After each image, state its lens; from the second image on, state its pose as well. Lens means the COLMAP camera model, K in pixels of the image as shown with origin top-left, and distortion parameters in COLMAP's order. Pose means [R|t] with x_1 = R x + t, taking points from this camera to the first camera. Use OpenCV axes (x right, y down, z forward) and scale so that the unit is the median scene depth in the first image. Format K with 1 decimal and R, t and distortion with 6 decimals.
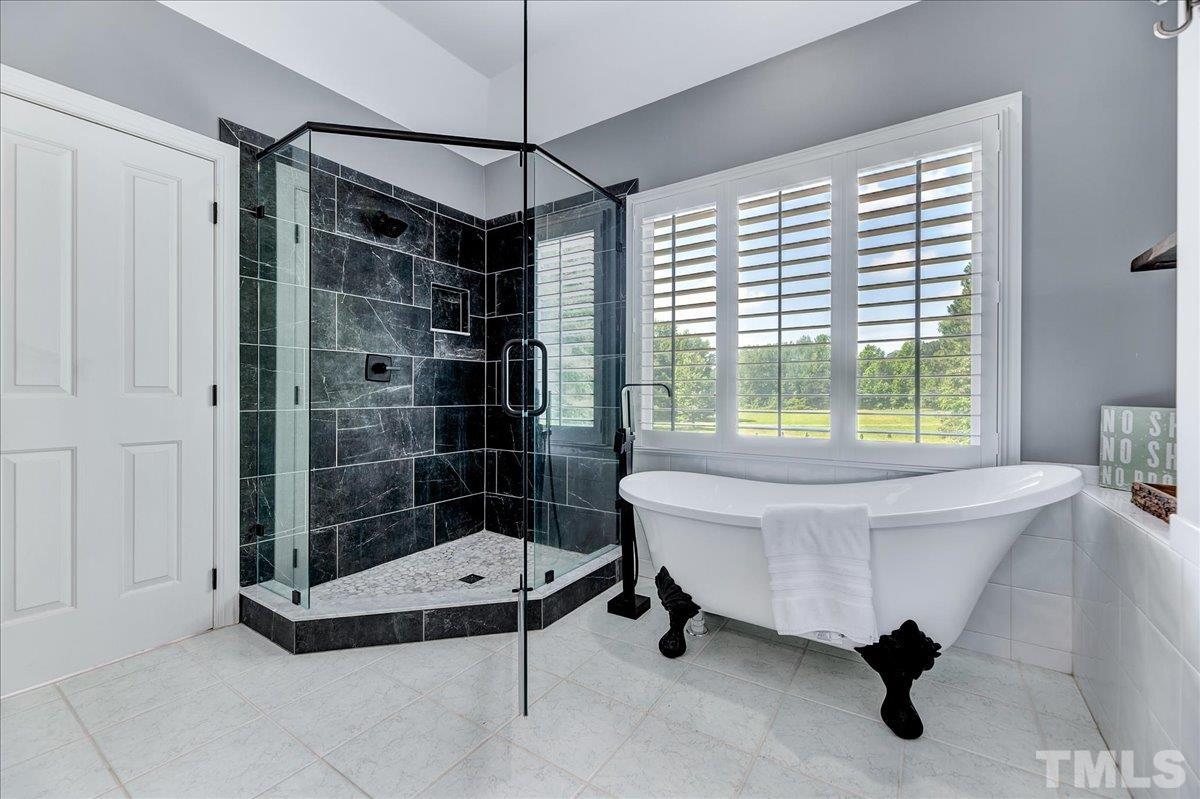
lens RADIAL K [[487.2, 0, 601.2], [0, 487.2, 397.1], [0, 0, 1]] dist [-0.003423, -0.000575]
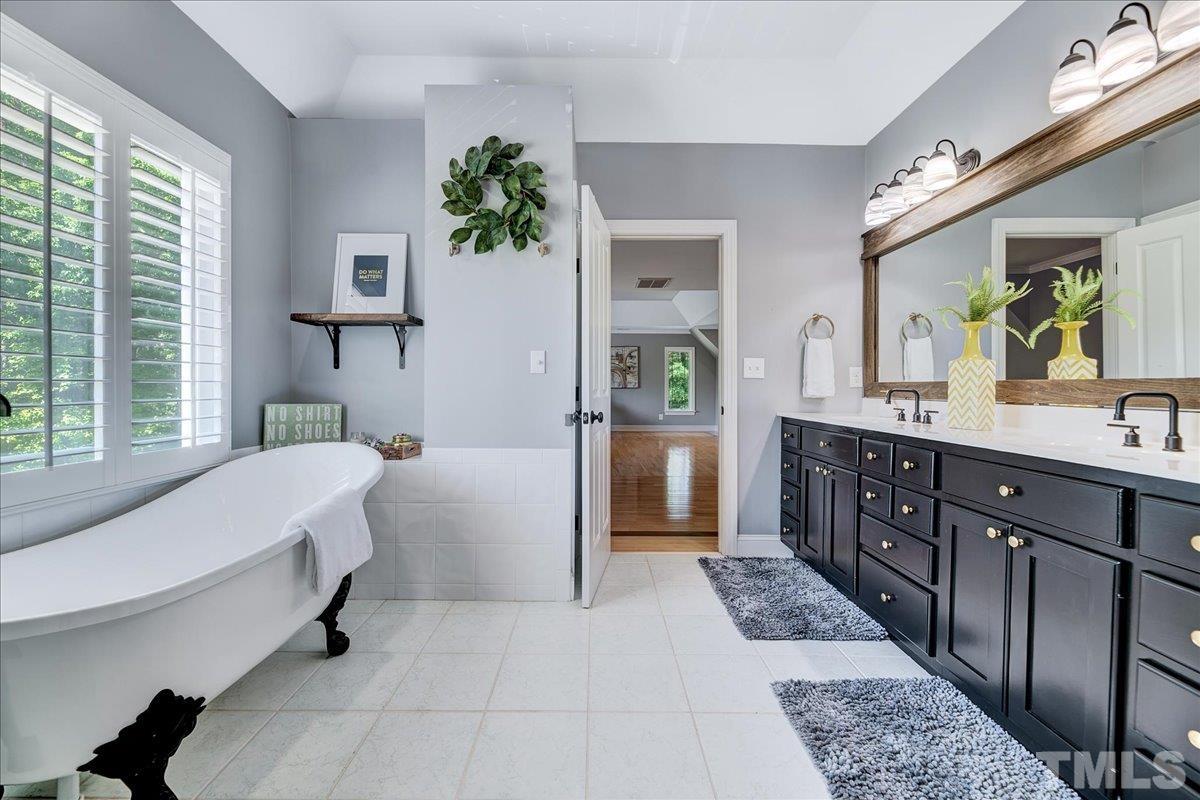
lens RADIAL K [[487.2, 0, 600.1], [0, 487.2, 396.5], [0, 0, 1]] dist [-0.003423, -0.000575]
pose [[-0.557598, -0.014368, 0.829987, -0.773128], [-0.000832, 0.999859, 0.016750, -0.030193], [-0.830110, 0.008650, -0.557532, 1.009434]]
